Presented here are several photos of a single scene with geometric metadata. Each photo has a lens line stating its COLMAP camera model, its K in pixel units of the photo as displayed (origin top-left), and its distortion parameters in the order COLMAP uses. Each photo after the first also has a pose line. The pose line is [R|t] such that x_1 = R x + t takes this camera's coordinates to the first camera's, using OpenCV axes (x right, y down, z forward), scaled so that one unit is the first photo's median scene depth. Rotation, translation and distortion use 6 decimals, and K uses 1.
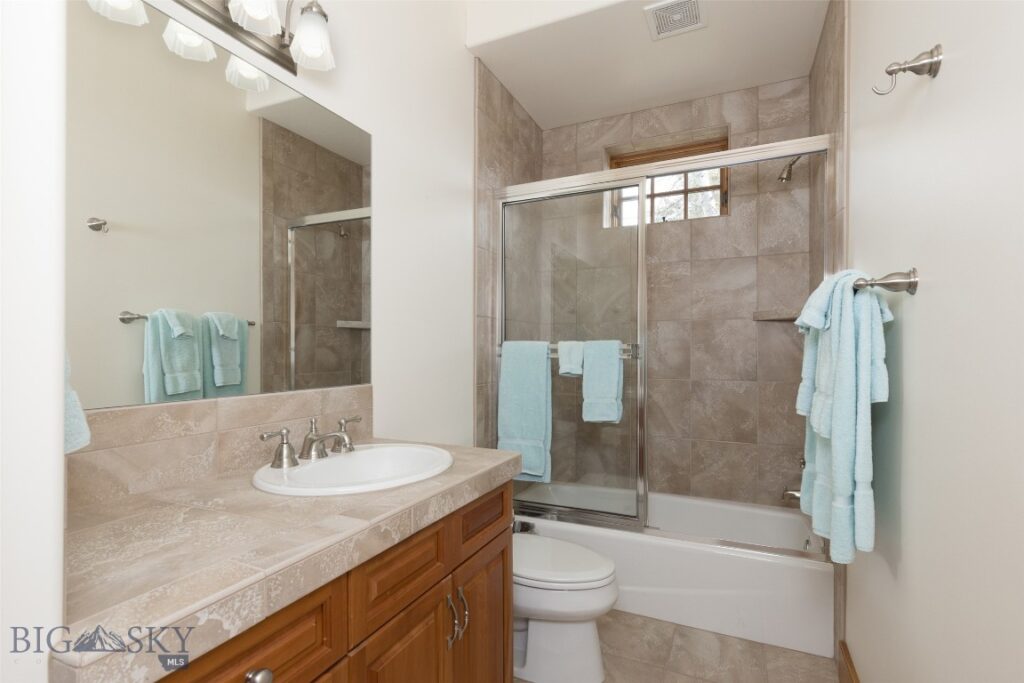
lens RADIAL K [[465.8, 0, 528.6], [0, 465.8, 347.2], [0, 0, 1]] dist [0.002691, 0.000138]
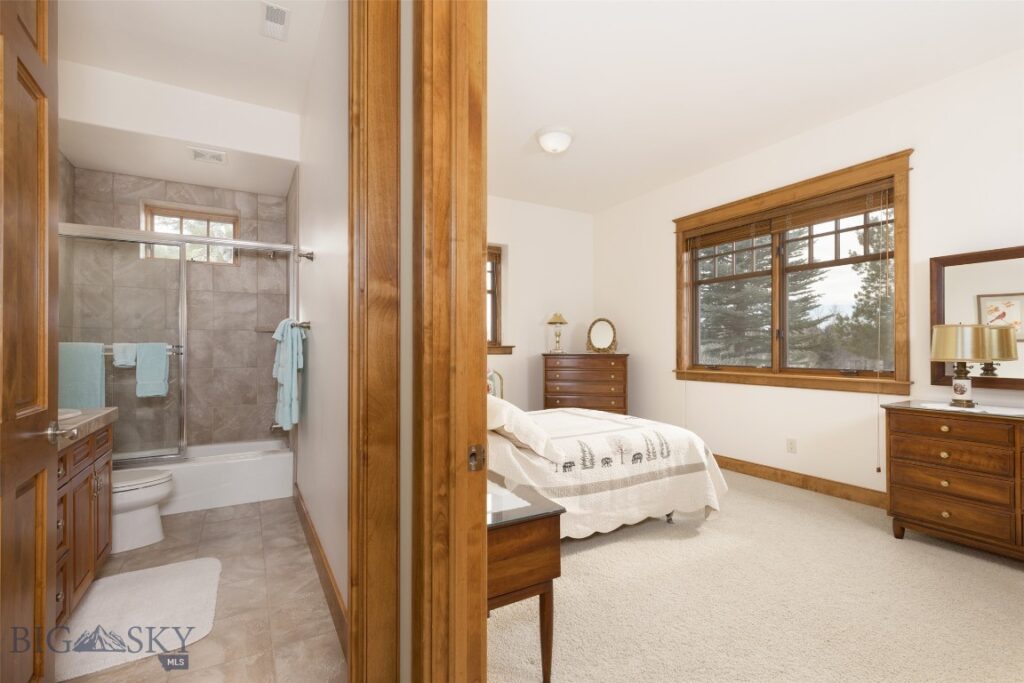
lens RADIAL K [[473.9, 0, 514.4], [0, 473.9, 347.3], [0, 0, 1]] dist [0.001166, -0.000141]
pose [[0.589664, -0.000076, 0.807648, -0.346048], [-0.002408, 0.999995, 0.001852, -0.005500], [-0.807645, -0.003037, 0.589662, -0.763080]]
